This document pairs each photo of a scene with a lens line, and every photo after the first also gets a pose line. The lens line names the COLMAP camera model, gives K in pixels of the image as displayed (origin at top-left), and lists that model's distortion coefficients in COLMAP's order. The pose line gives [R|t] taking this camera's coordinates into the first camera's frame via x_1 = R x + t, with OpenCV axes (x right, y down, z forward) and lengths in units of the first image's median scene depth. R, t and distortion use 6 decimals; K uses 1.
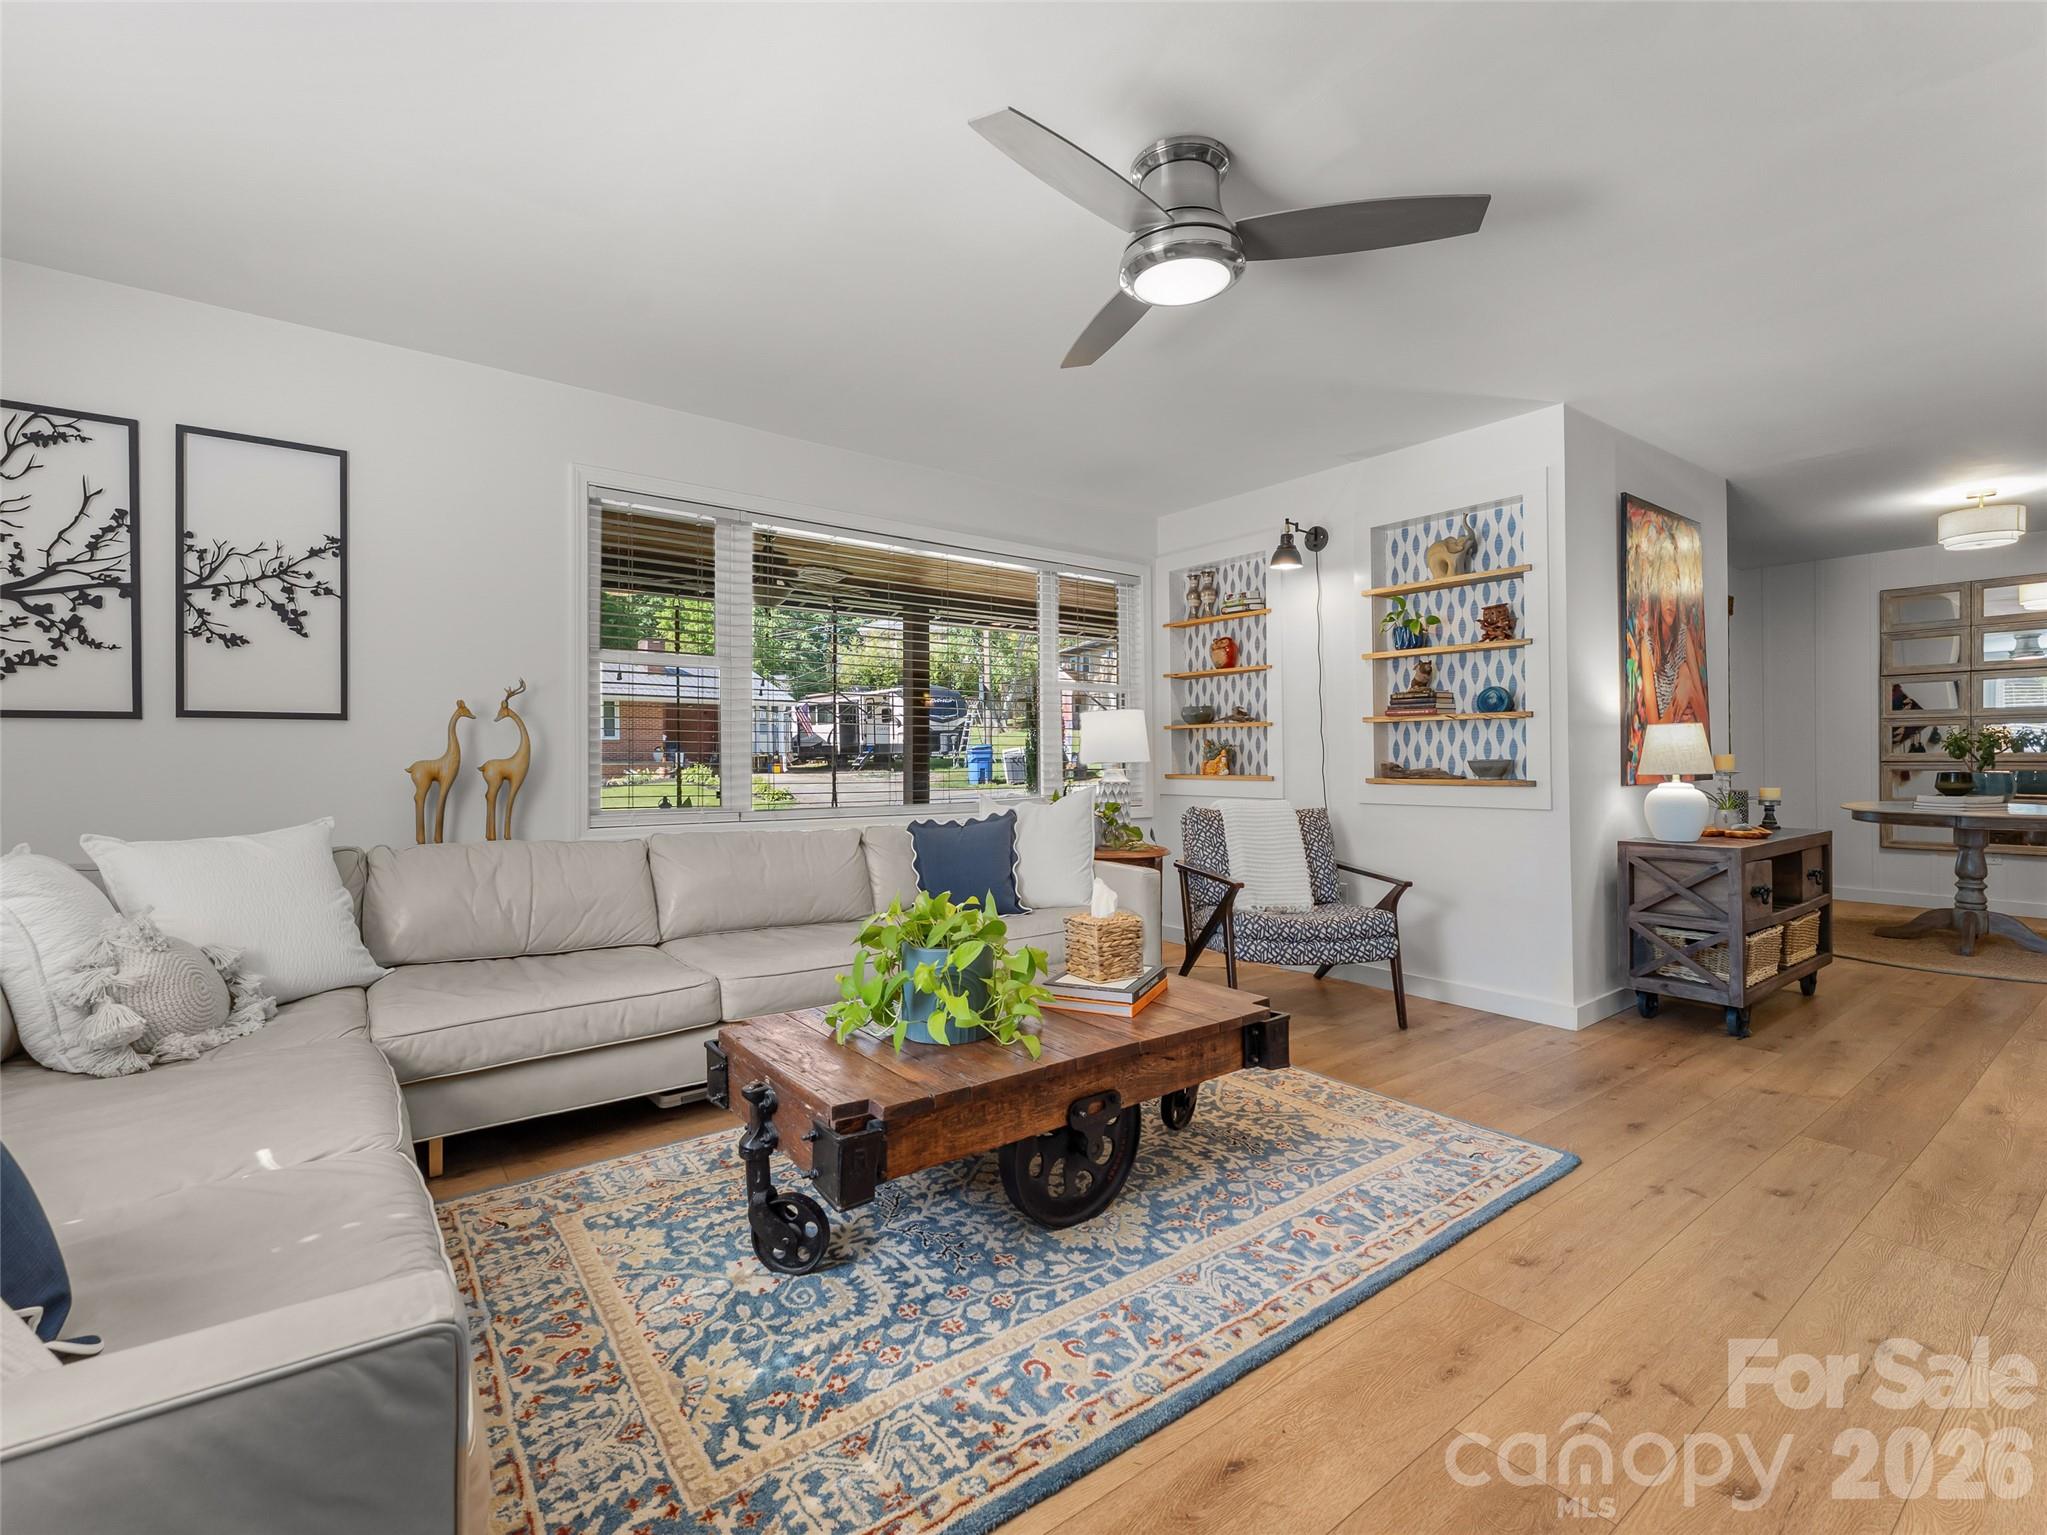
lens RADIAL K [[923.8, 0, 1023.5], [0, 923.8, 767.5], [0, 0, 1]] dist [0.000431, -0.000571]
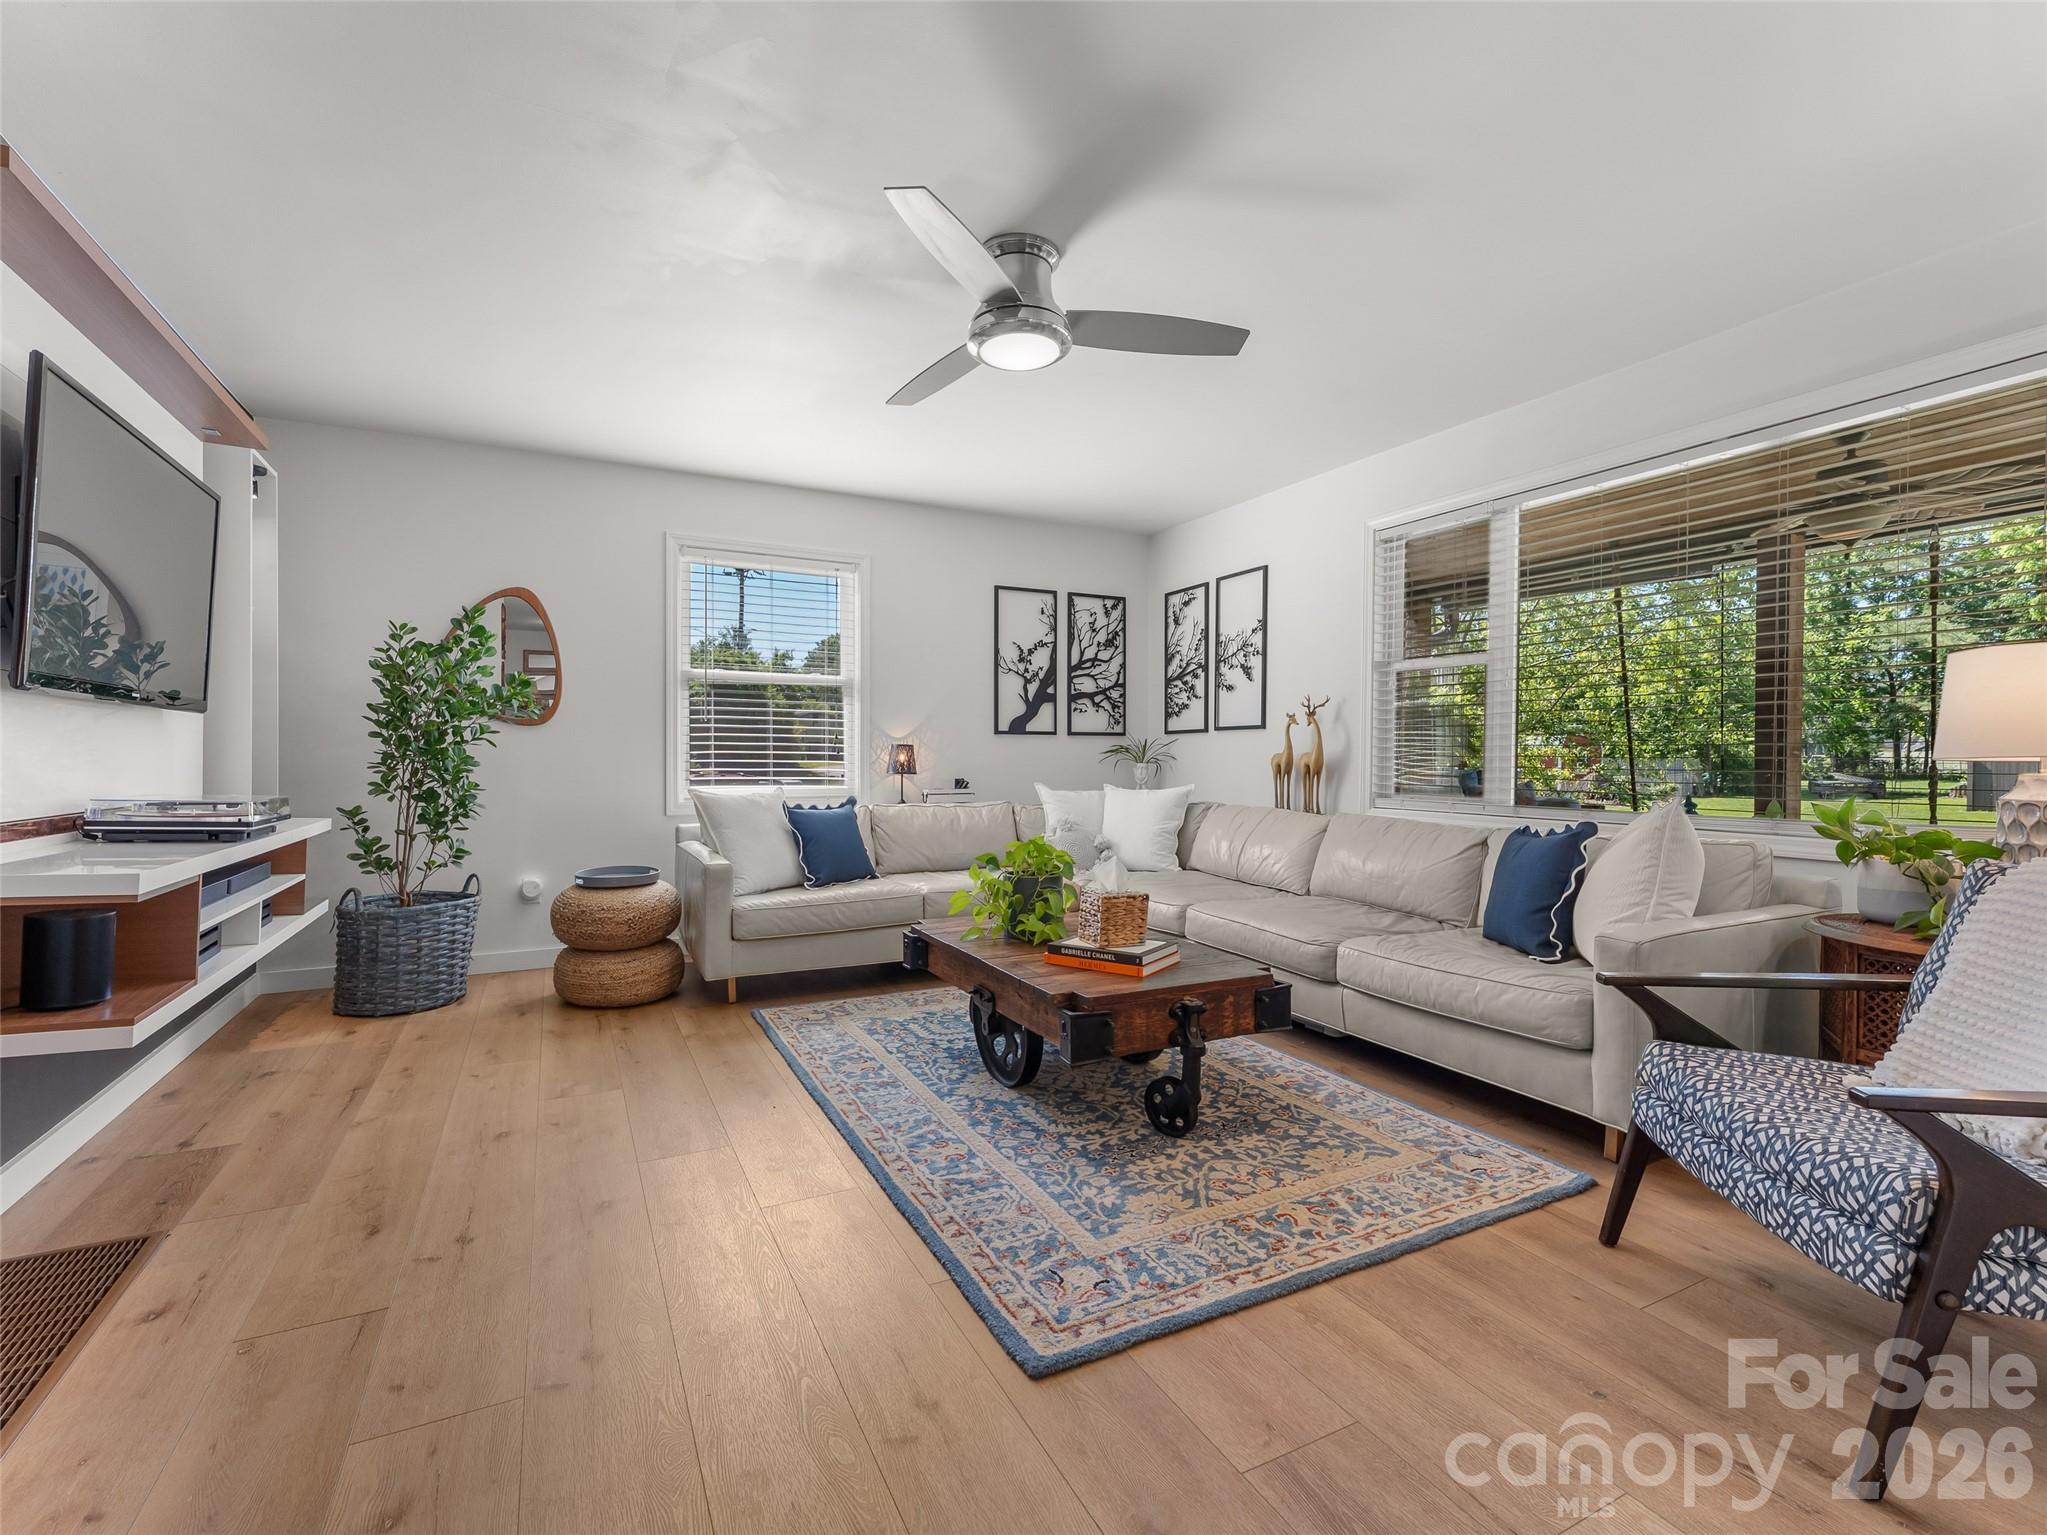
lens RADIAL K [[923.8, 0, 1023.5], [0, 923.8, 767.5], [0, 0, 1]] dist [0.000431, -0.000571]
pose [[-0.179844, 0.015276, -0.983577, 1.230499], [-0.007468, 0.999829, 0.016894, -0.007384], [0.983667, 0.010384, -0.179699, 1.107051]]
